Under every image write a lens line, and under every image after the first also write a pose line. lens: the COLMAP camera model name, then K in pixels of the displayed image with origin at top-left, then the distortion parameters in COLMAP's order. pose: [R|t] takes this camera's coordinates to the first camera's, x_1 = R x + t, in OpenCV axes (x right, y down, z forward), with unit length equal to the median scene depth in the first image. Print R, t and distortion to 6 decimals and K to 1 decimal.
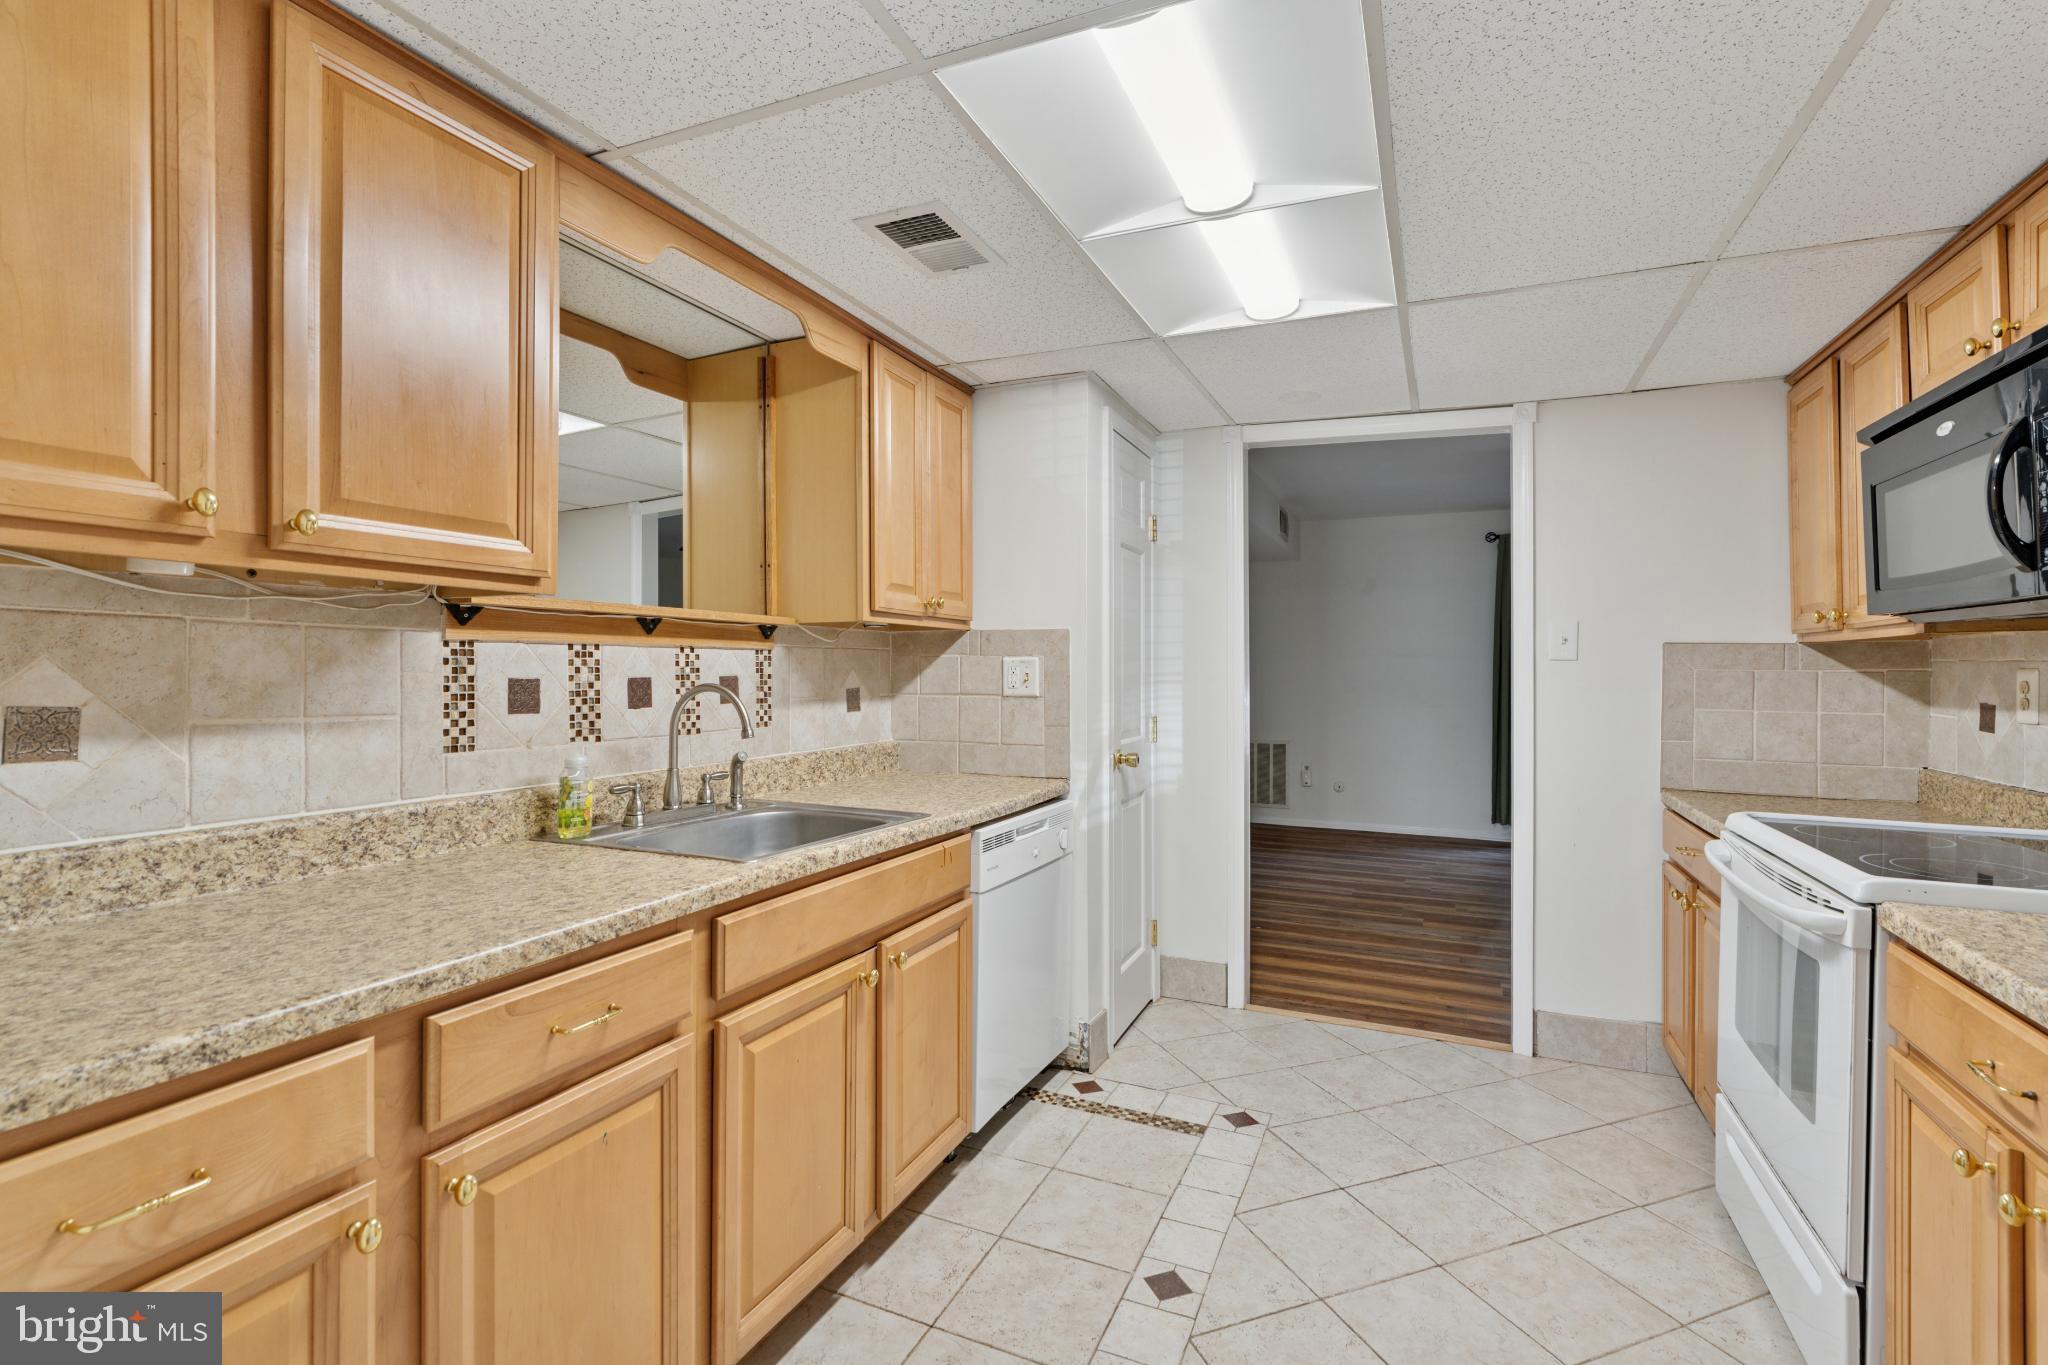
lens RADIAL K [[924.7, 0, 1025.7], [0, 924.7, 669.5], [0, 0, 1]] dist [-0.001814, 0.001054]
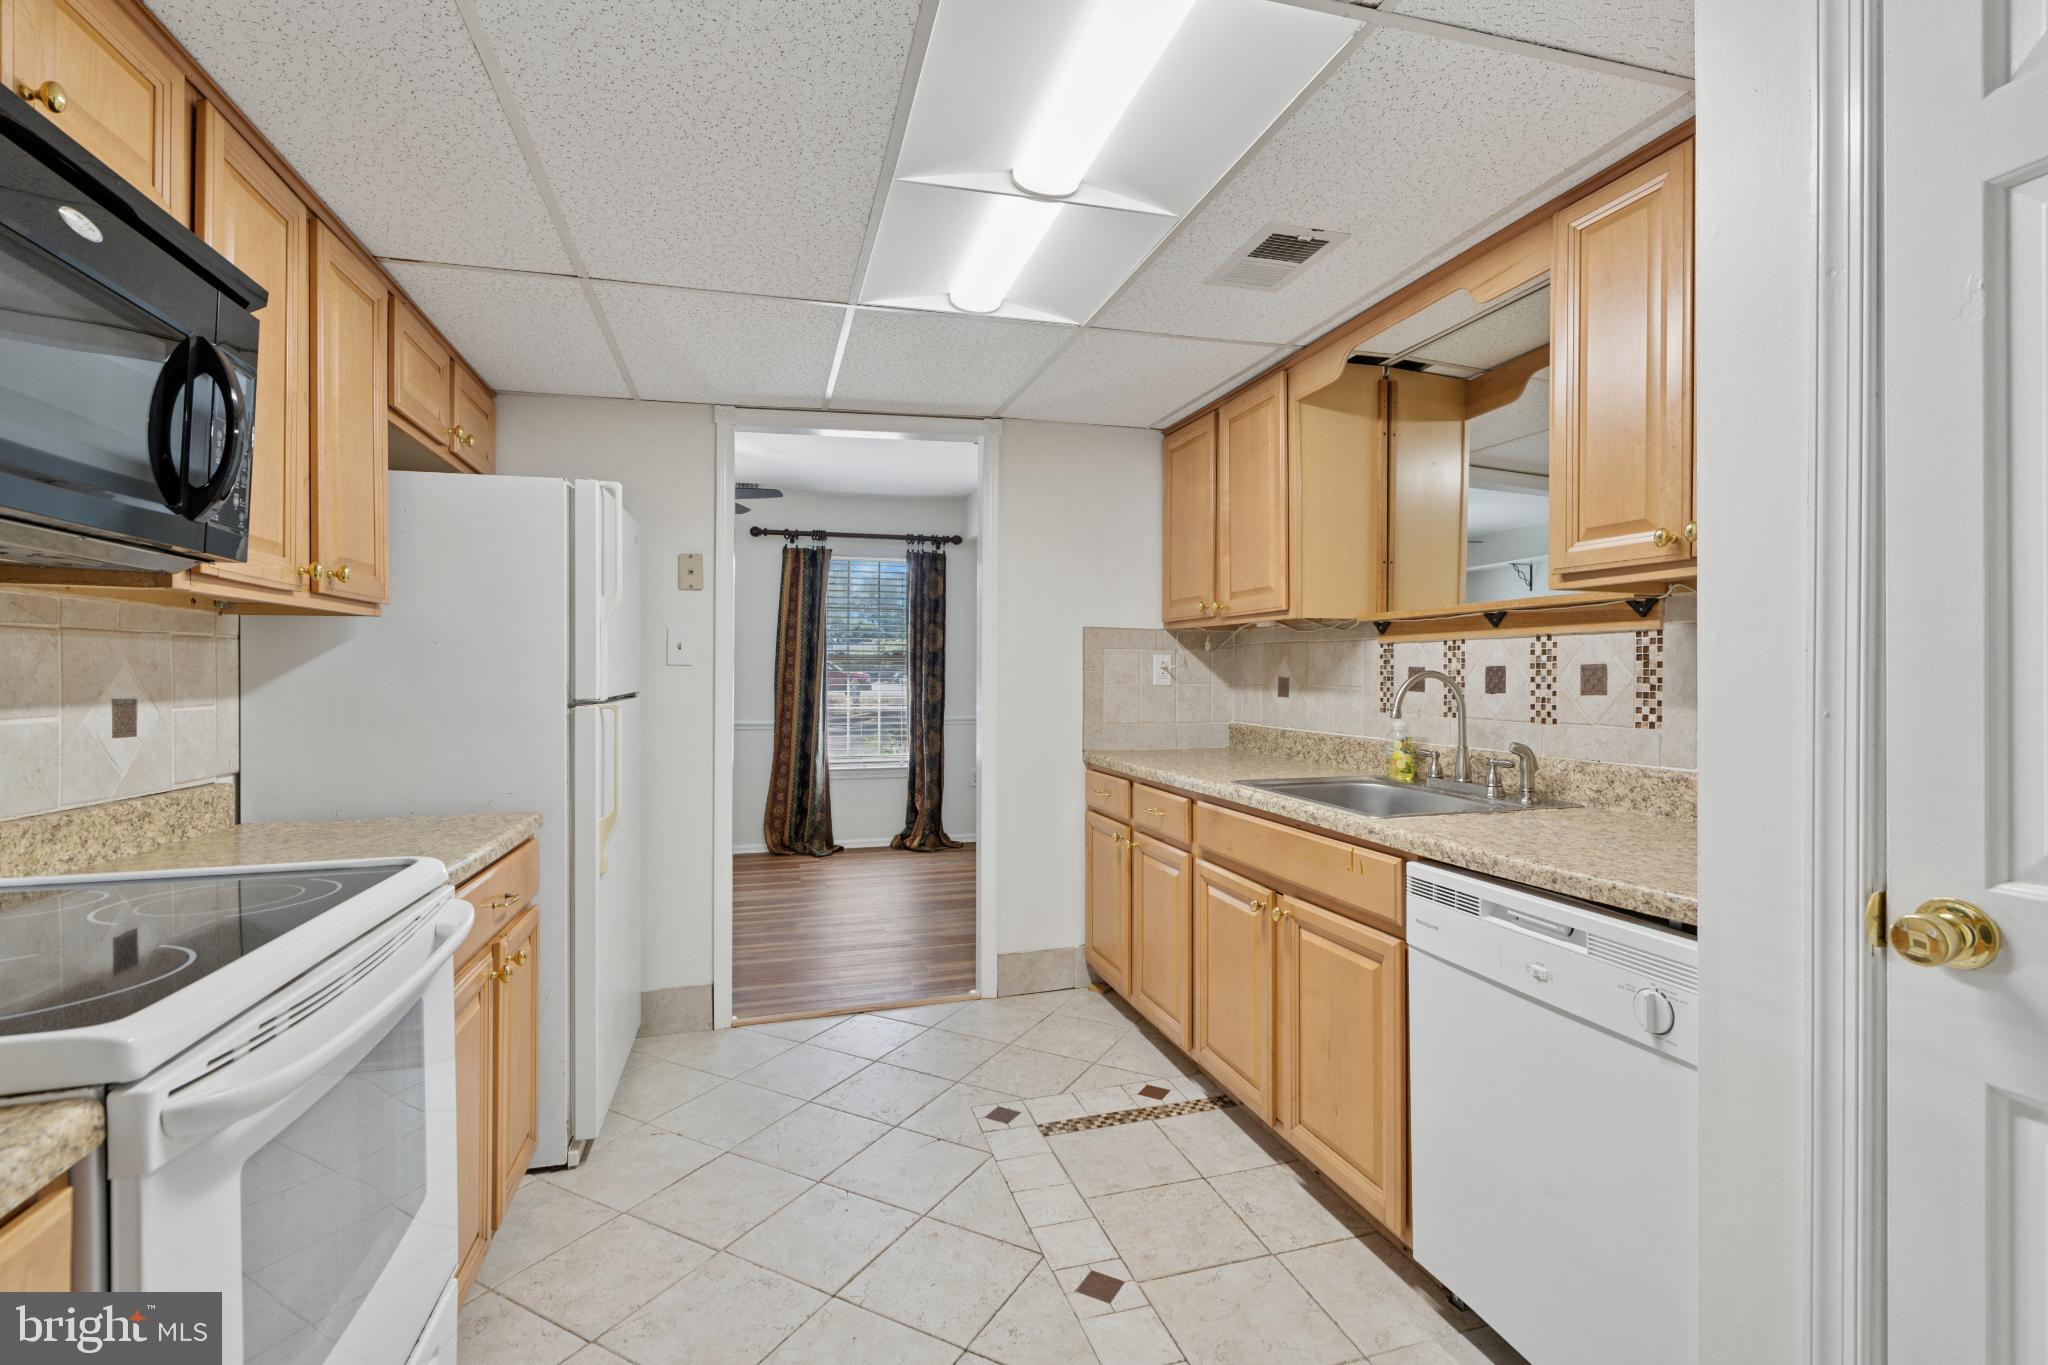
lens RADIAL K [[924.7, 0, 1034.2], [0, 924.7, 671.6], [0, 0, 1]] dist [-0.001814, 0.001054]
pose [[-0.755135, -0.004959, -0.655550, 0.791042], [-0.002316, 0.999985, -0.004897, 0.023585], [0.655565, -0.002179, -0.755136, 1.579586]]
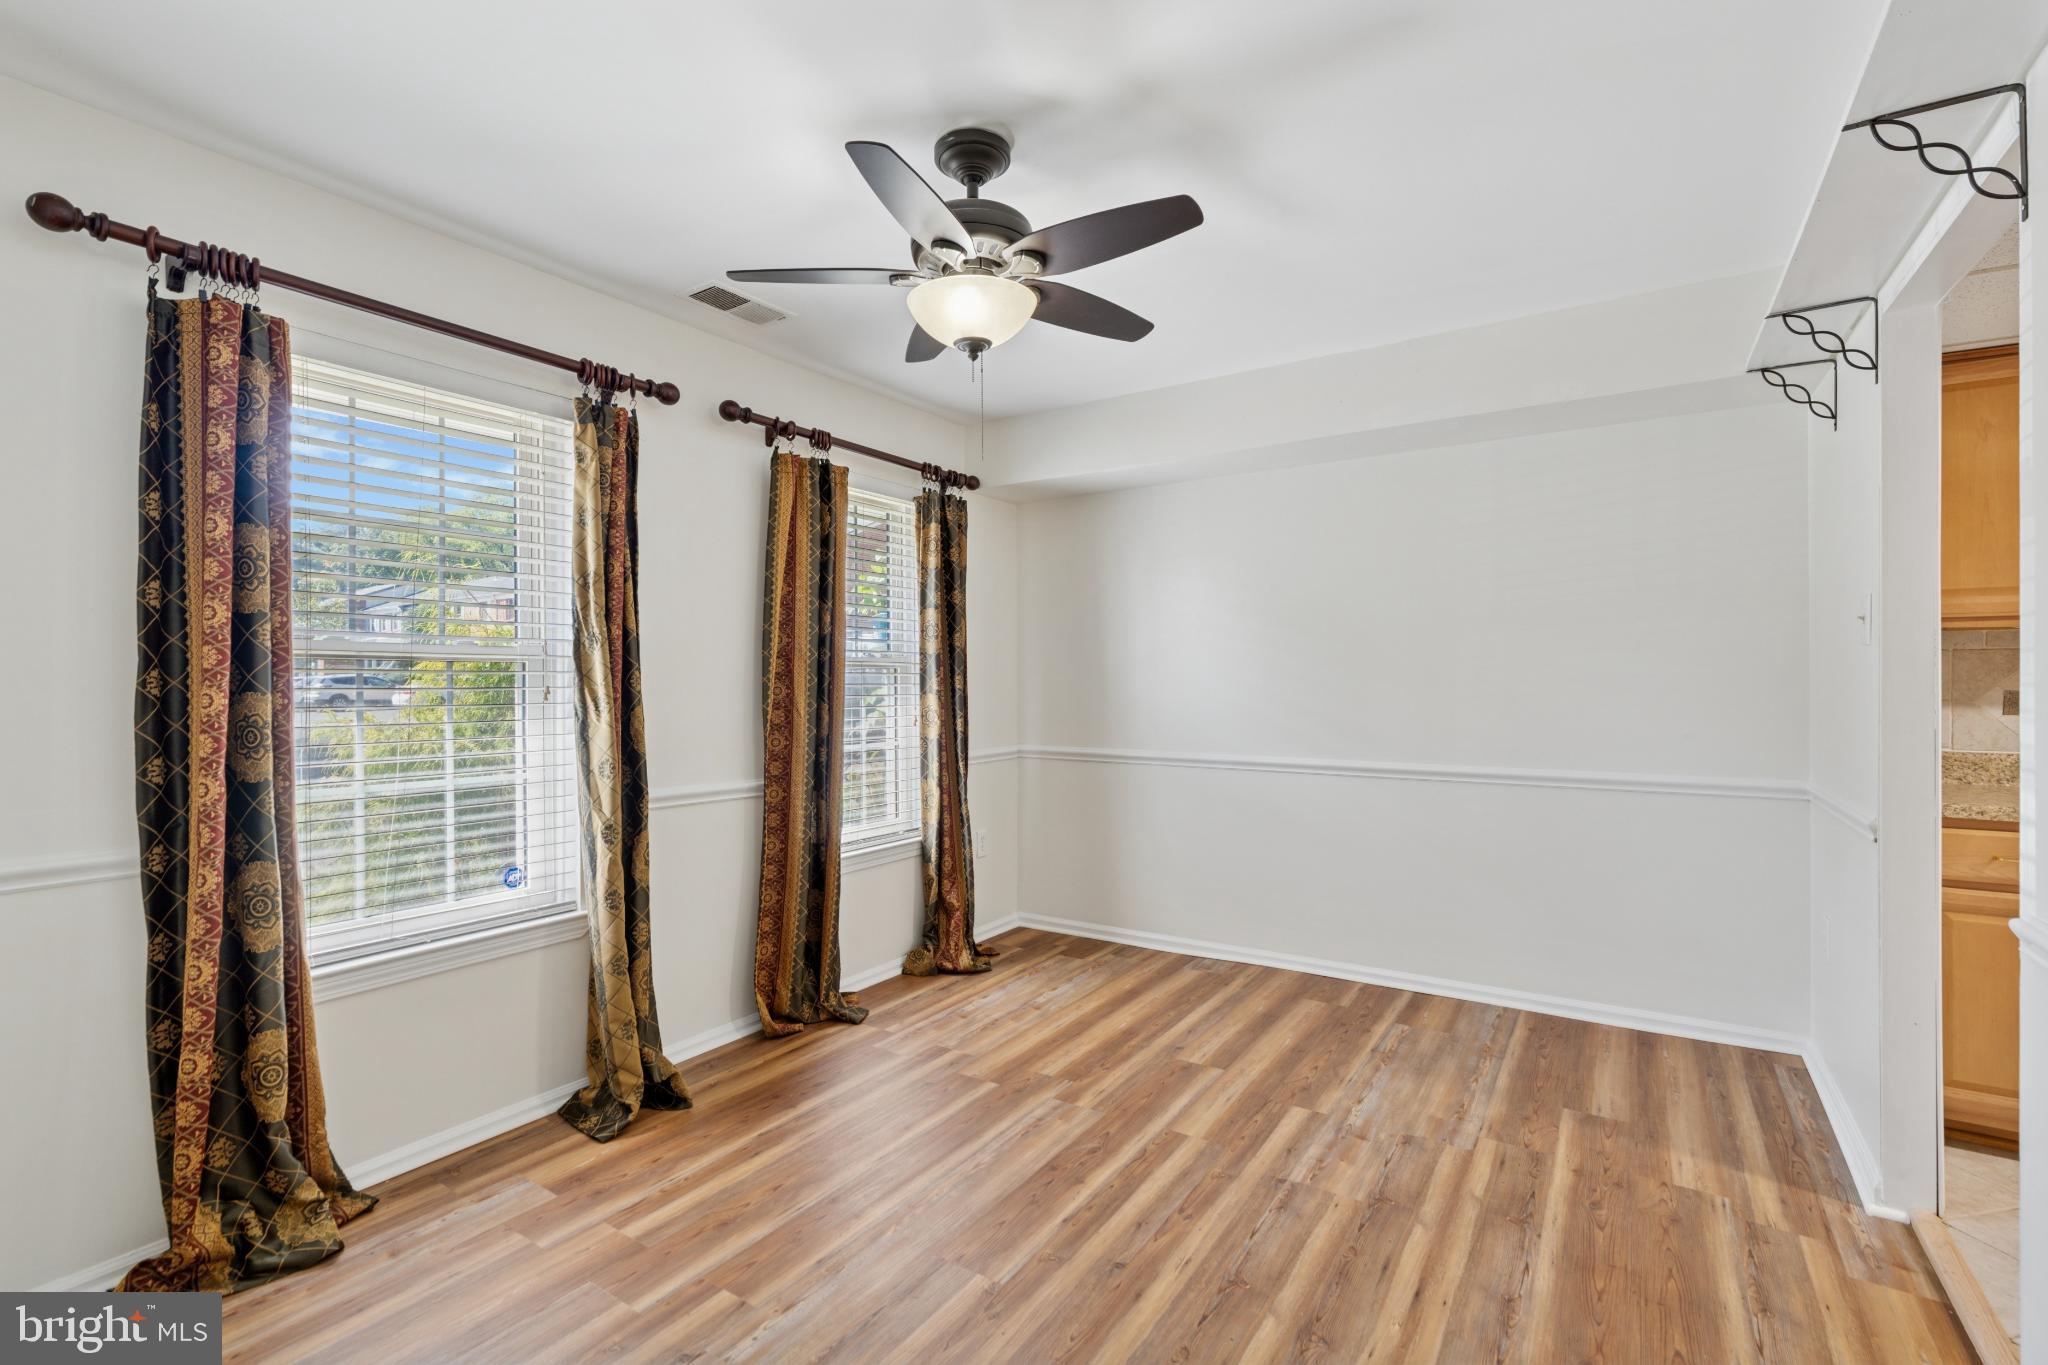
lens RADIAL K [[924.7, 0, 1008.0], [0, 924.7, 688.8], [0, 0, 1]] dist [-0.001814, 0.001054]
pose [[-0.161704, 0.002986, -0.986835, 0.936464], [0.008923, 0.999959, 0.001564, 0.014121], [0.986799, -0.008553, -0.161724, -0.647512]]
